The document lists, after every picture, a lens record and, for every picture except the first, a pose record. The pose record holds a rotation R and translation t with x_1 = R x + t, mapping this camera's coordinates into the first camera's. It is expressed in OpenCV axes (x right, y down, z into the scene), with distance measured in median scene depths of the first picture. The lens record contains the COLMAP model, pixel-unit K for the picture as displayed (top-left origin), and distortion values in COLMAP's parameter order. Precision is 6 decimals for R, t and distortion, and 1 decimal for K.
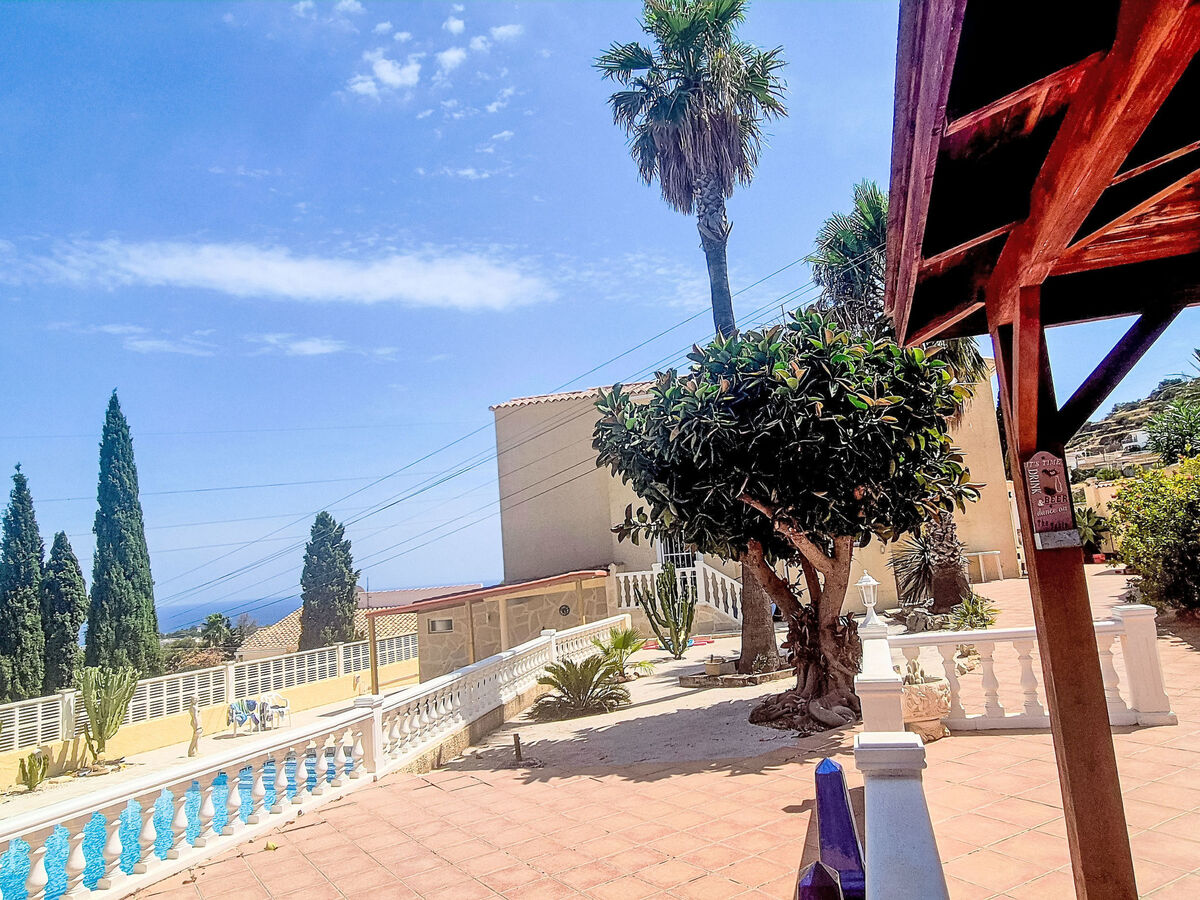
lens RADIAL K [[792.9, 0, 601.9], [0, 792.9, 450.2], [0, 0, 1]] dist [-0.000542, -0.002464]
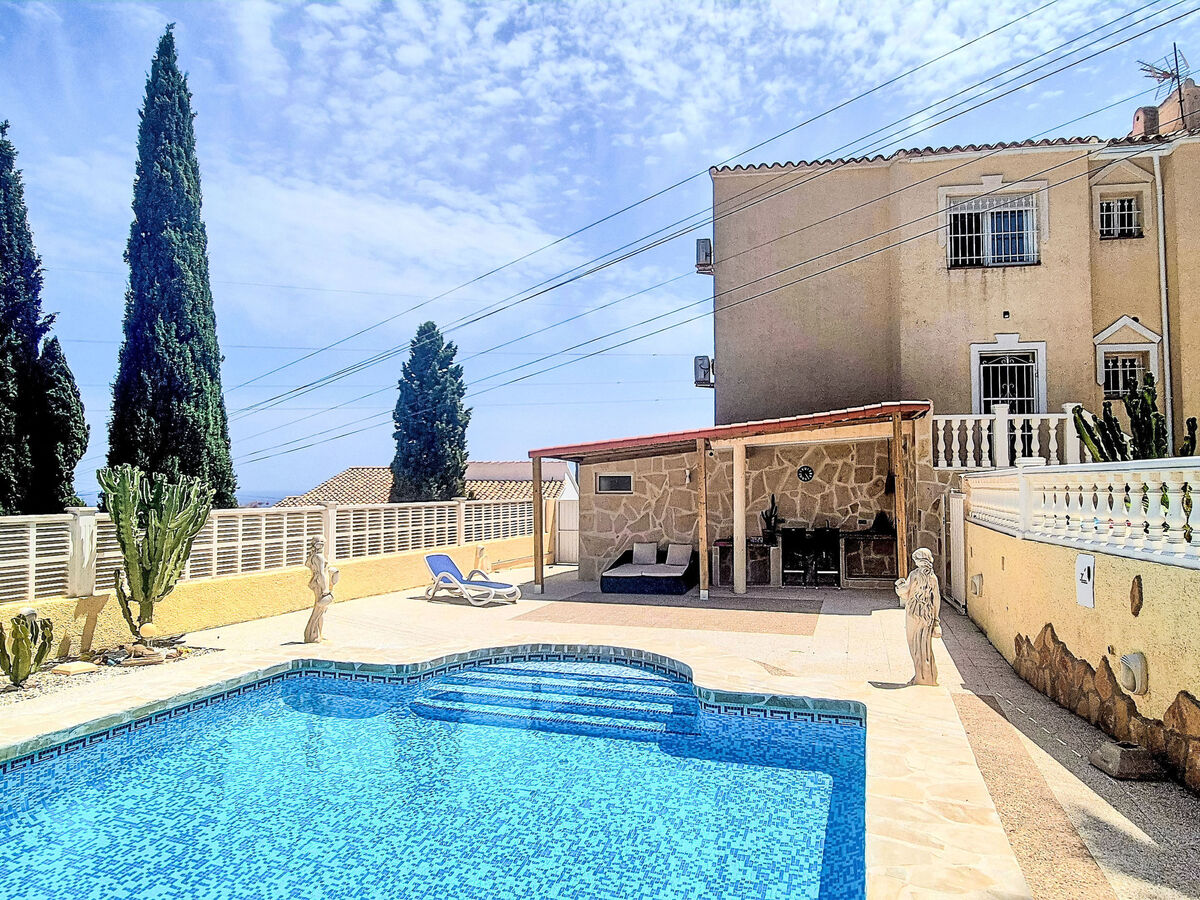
lens RADIAL K [[798.8, 0, 604.6], [0, 798.8, 444.8], [0, 0, 1]] dist [-0.006062, 0.000050]
pose [[0.996572, 0.079590, 0.022574, -0.282052], [-0.081364, 0.992297, 0.093421, 0.151555], [-0.014965, -0.094938, 0.995371, 0.382795]]
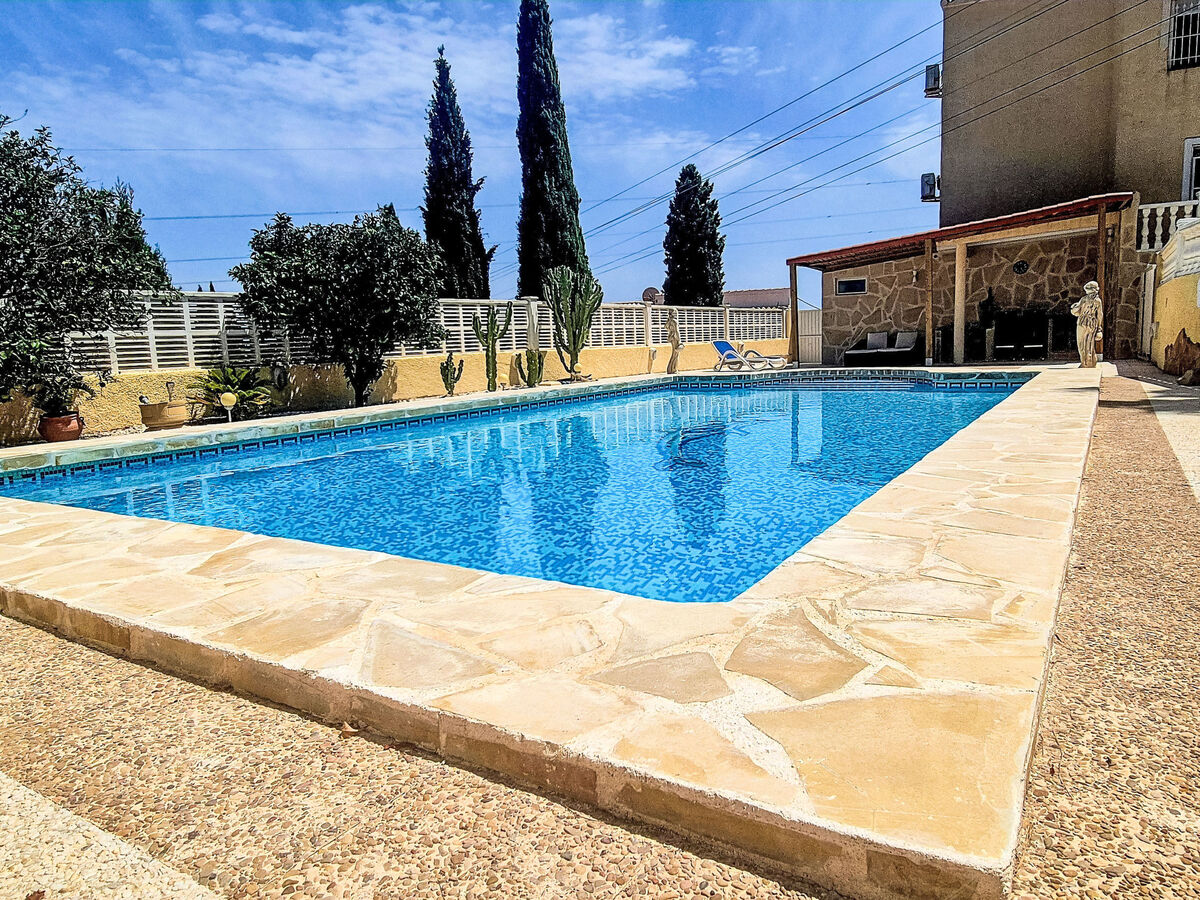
lens RADIAL K [[792.9, 0, 601.9], [0, 792.9, 450.2], [0, 0, 1]] dist [-0.000542, -0.002464]
pose [[0.974656, 0.070892, -0.212181, -0.333694], [-0.005679, 0.955996, 0.293323, 0.172924], [0.223639, -0.284684, 0.932170, 0.109886]]
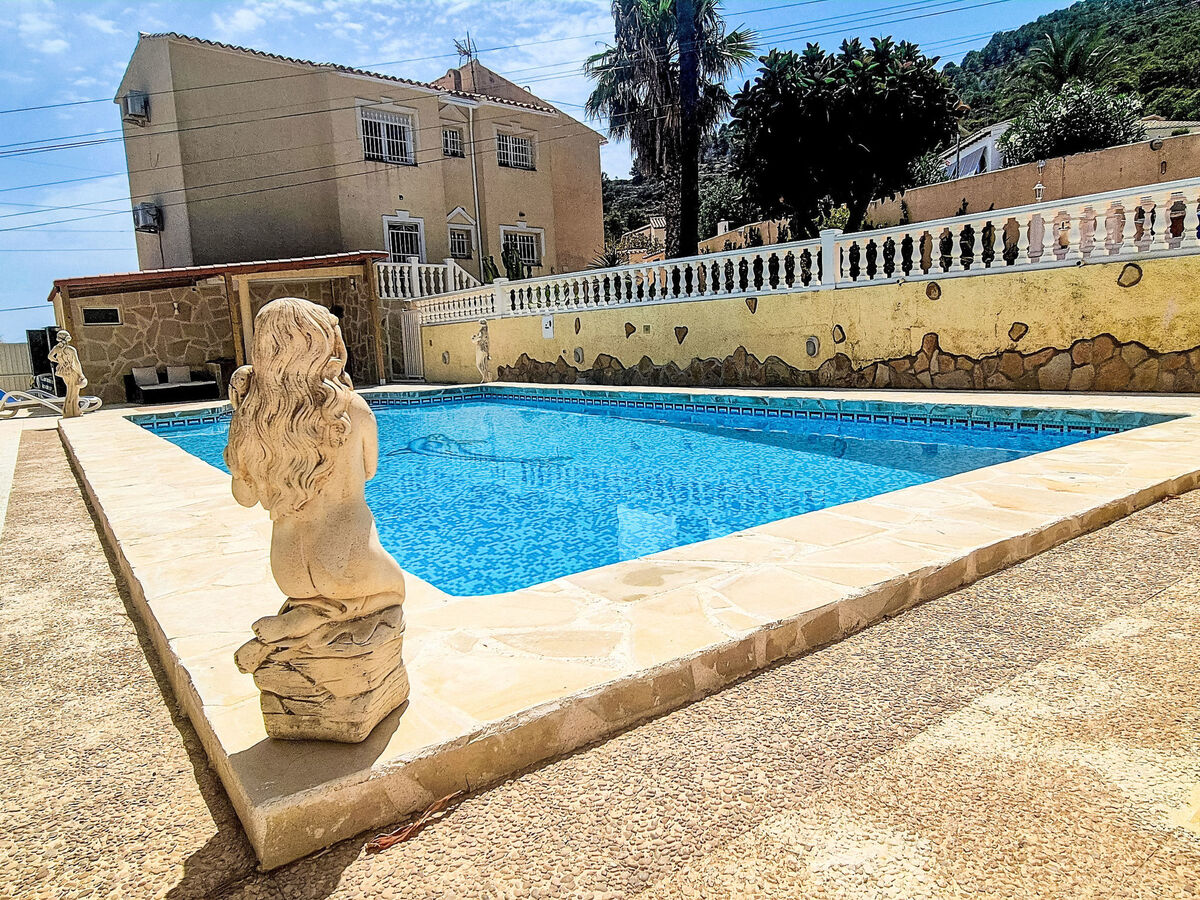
lens RADIAL K [[792.9, 0, 601.9], [0, 792.9, 450.2], [0, 0, 1]] dist [-0.000542, -0.002464]
pose [[0.559961, -0.064660, 0.825992, -0.697495], [-0.115707, 0.981077, 0.155241, 0.214538], [-0.820399, -0.182502, 0.541884, 0.220357]]
